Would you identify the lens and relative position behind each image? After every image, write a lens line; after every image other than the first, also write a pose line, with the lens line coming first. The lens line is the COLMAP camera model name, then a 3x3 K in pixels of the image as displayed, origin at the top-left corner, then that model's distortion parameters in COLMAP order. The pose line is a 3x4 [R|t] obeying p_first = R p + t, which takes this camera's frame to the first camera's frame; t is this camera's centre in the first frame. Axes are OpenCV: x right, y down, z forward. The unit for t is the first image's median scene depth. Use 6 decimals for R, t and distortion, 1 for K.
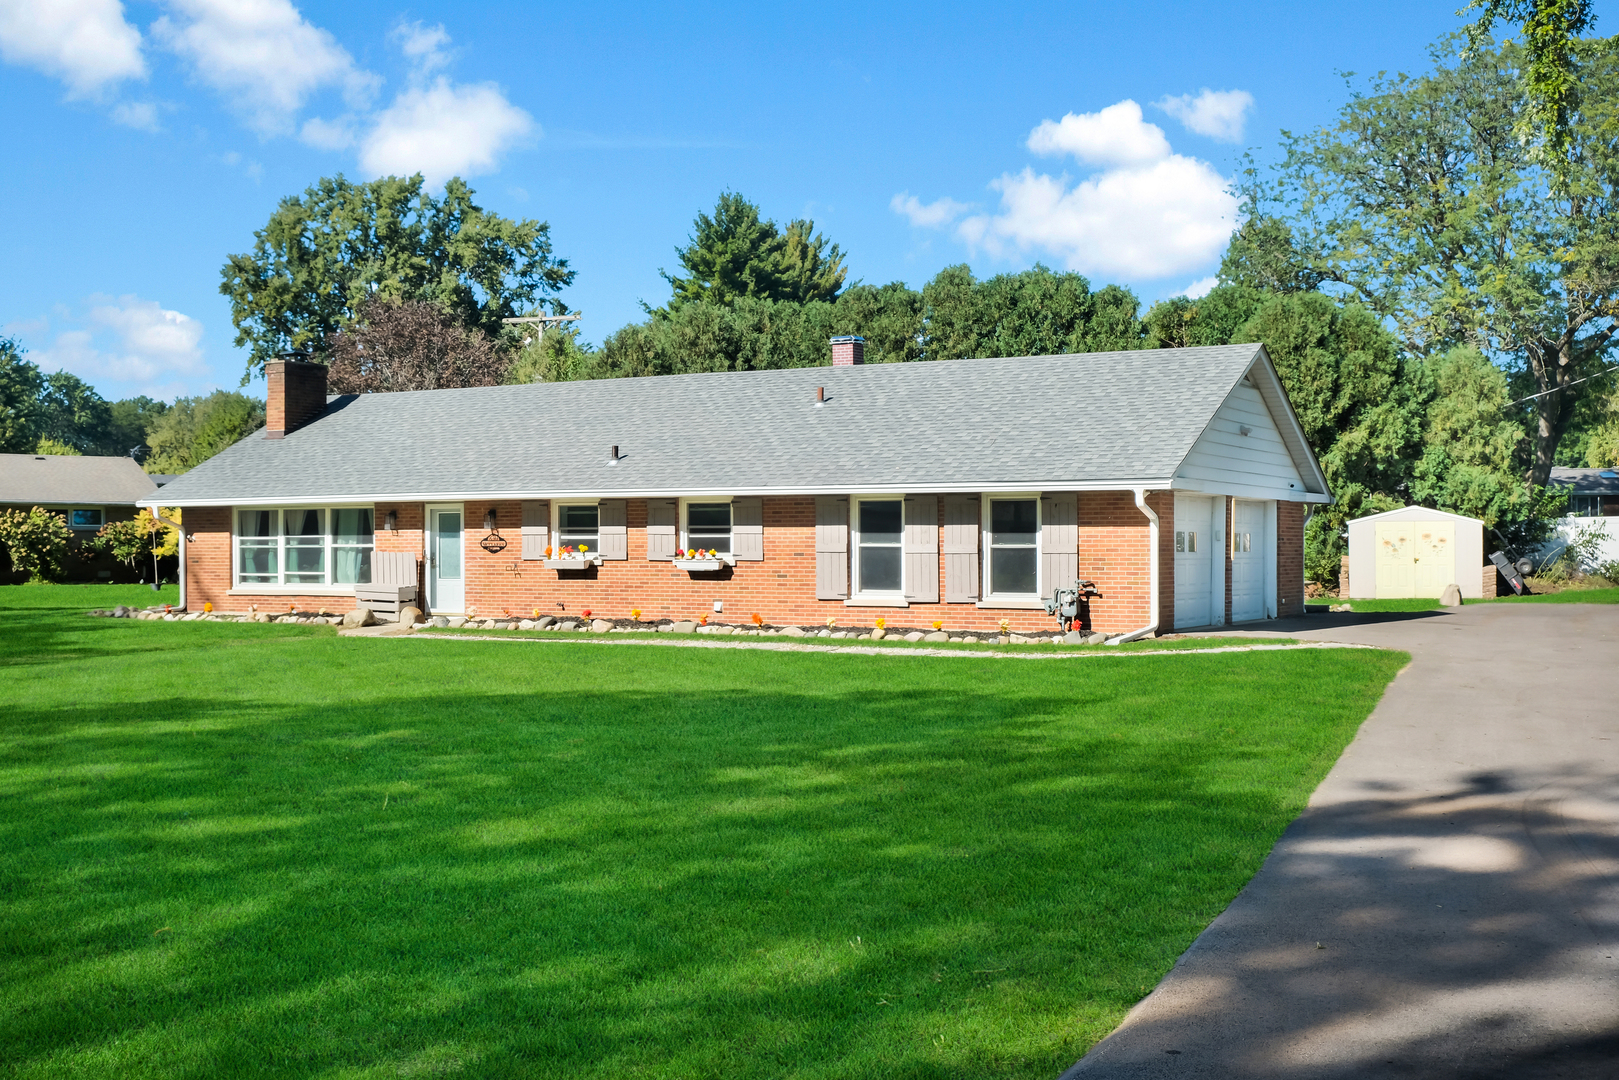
lens RADIAL K [[1761.2, 0, 809.5], [0, 1761.2, 540.0], [0, 0, 1]] dist [-0.020375, 0.003384]
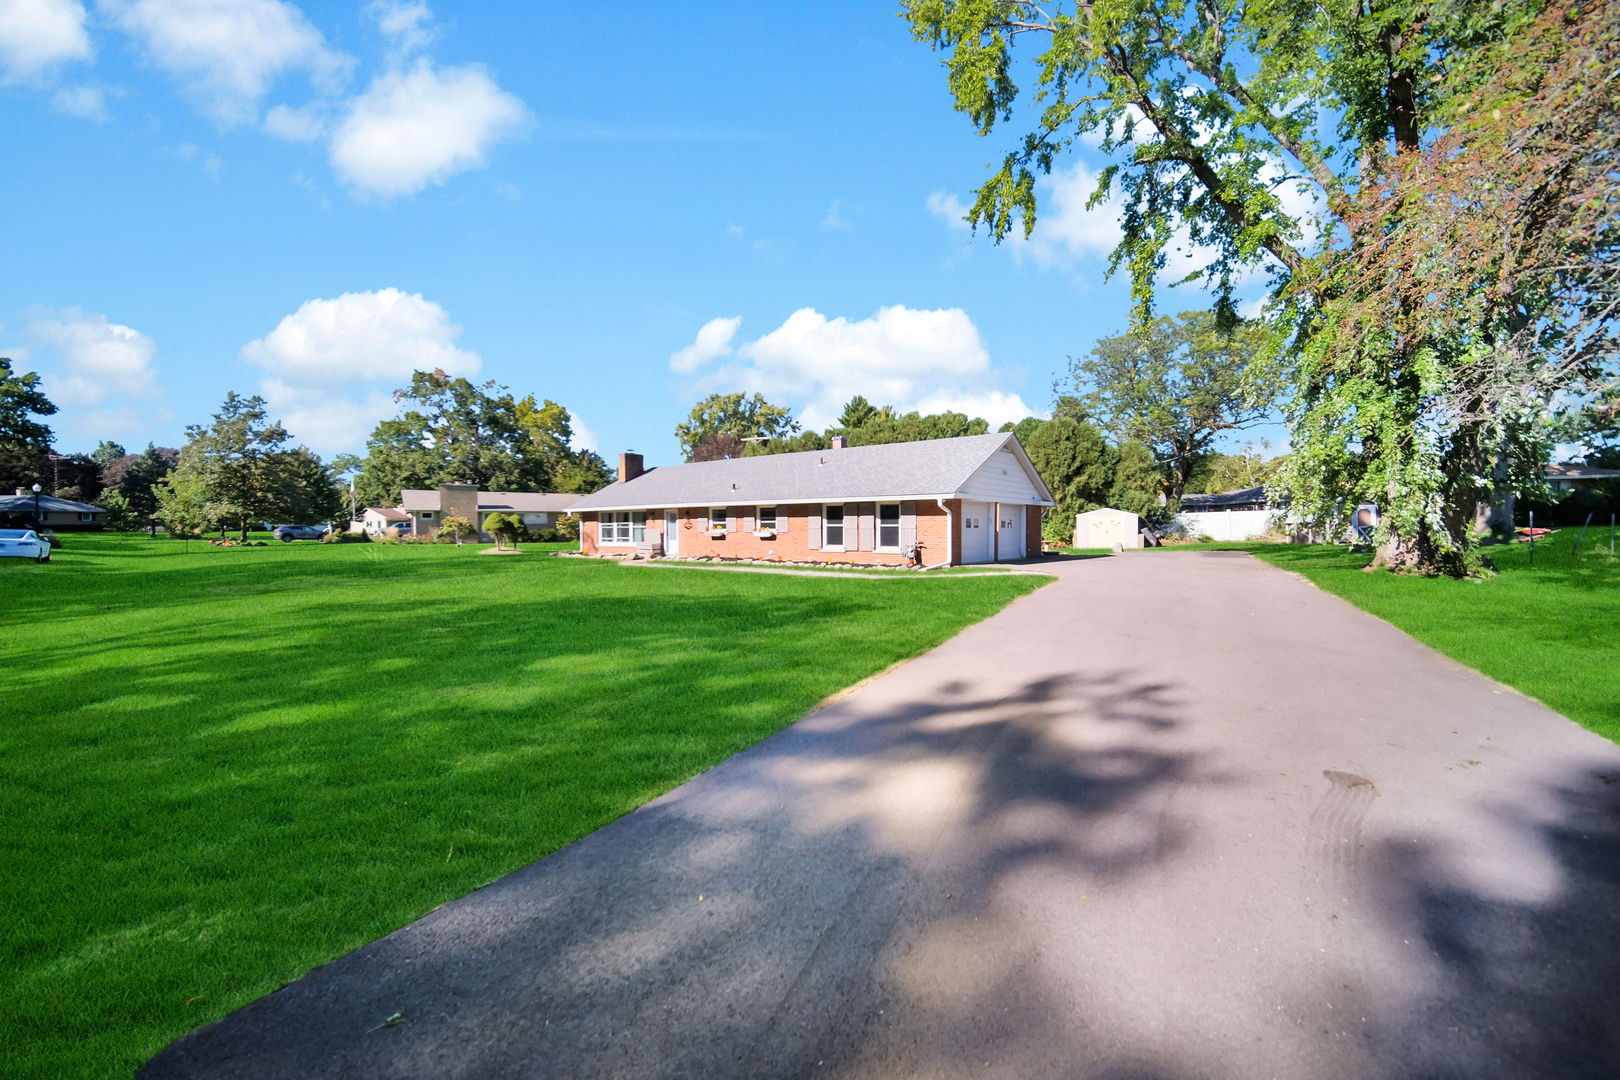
lens RADIAL K [[635.8, 0, 818.9], [0, 635.8, 534.4], [0, 0, 1]] dist [0.000188, 0.000038]
pose [[0.990172, -0.001803, -0.139843, 0.111530], [0.003729, 0.999902, 0.013512, 0.002899], [0.139805, -0.013900, 0.990081, 0.157970]]
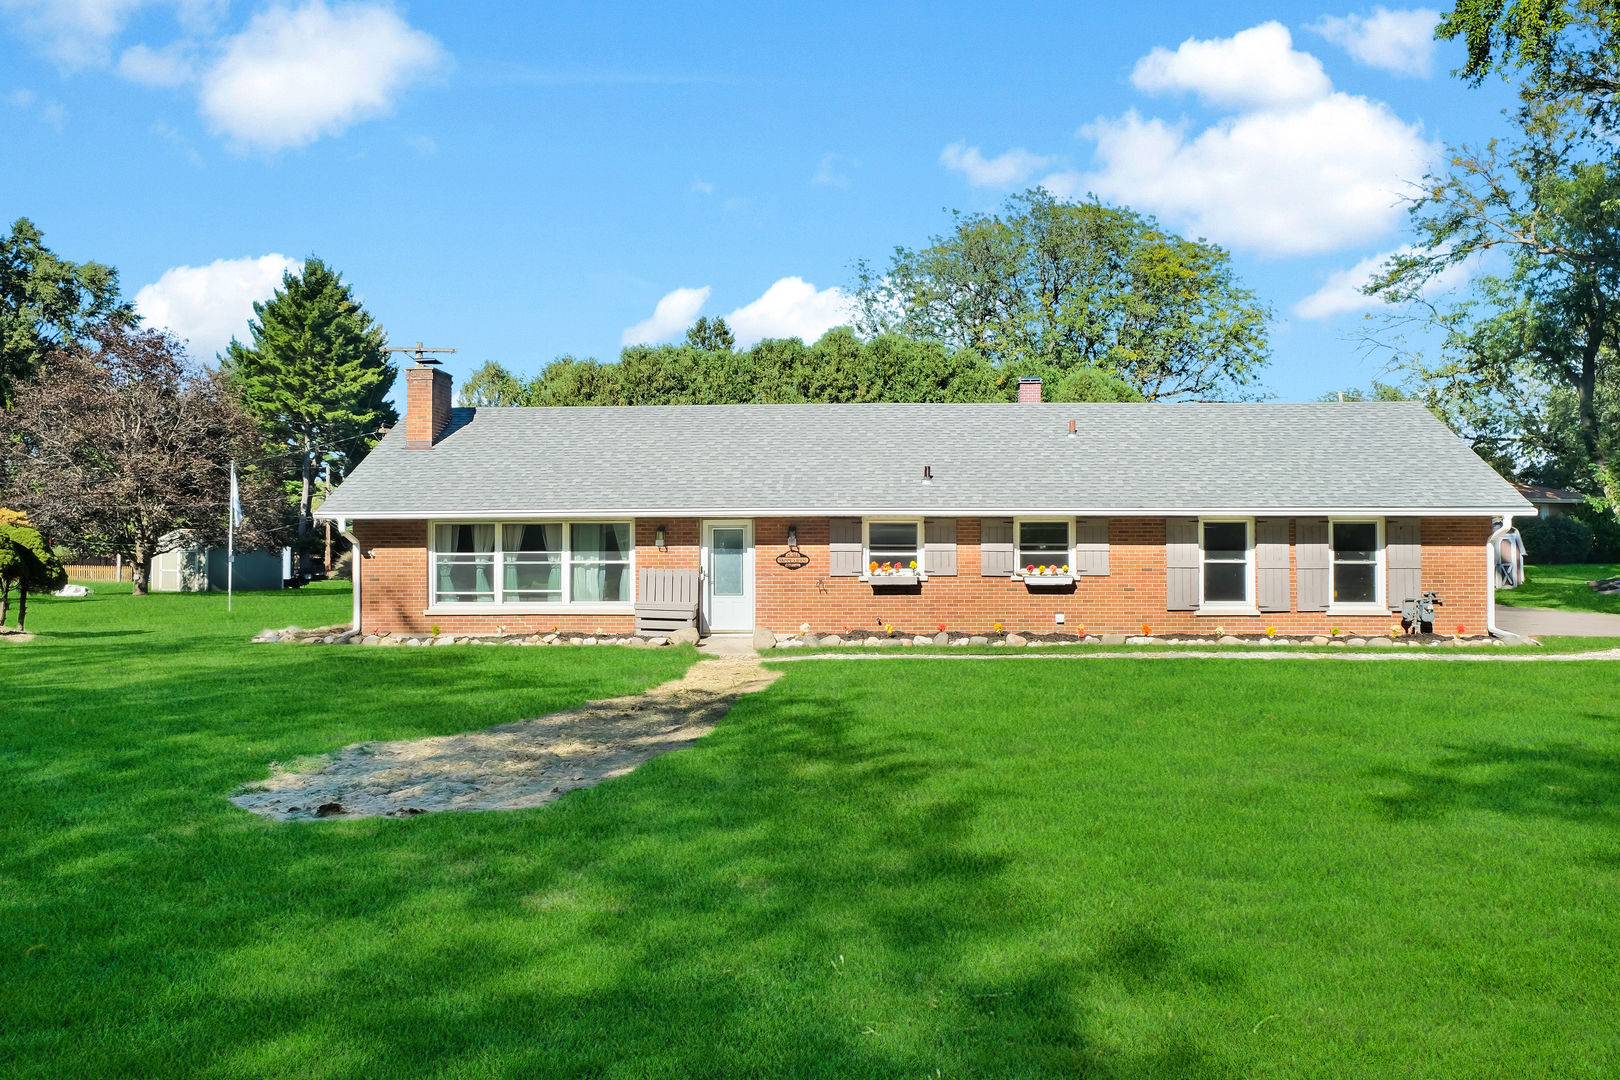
lens RADIAL K [[1300.6, 0, 810.0], [0, 1300.6, 540.0], [0, 0, 1]] dist [-0.063286, 0.110798]
pose [[0.896124, 0.006669, 0.443753, -0.472144], [-0.001309, 0.999922, -0.012386, -0.000207], [-0.443801, 0.010518, 0.896063, 0.311689]]
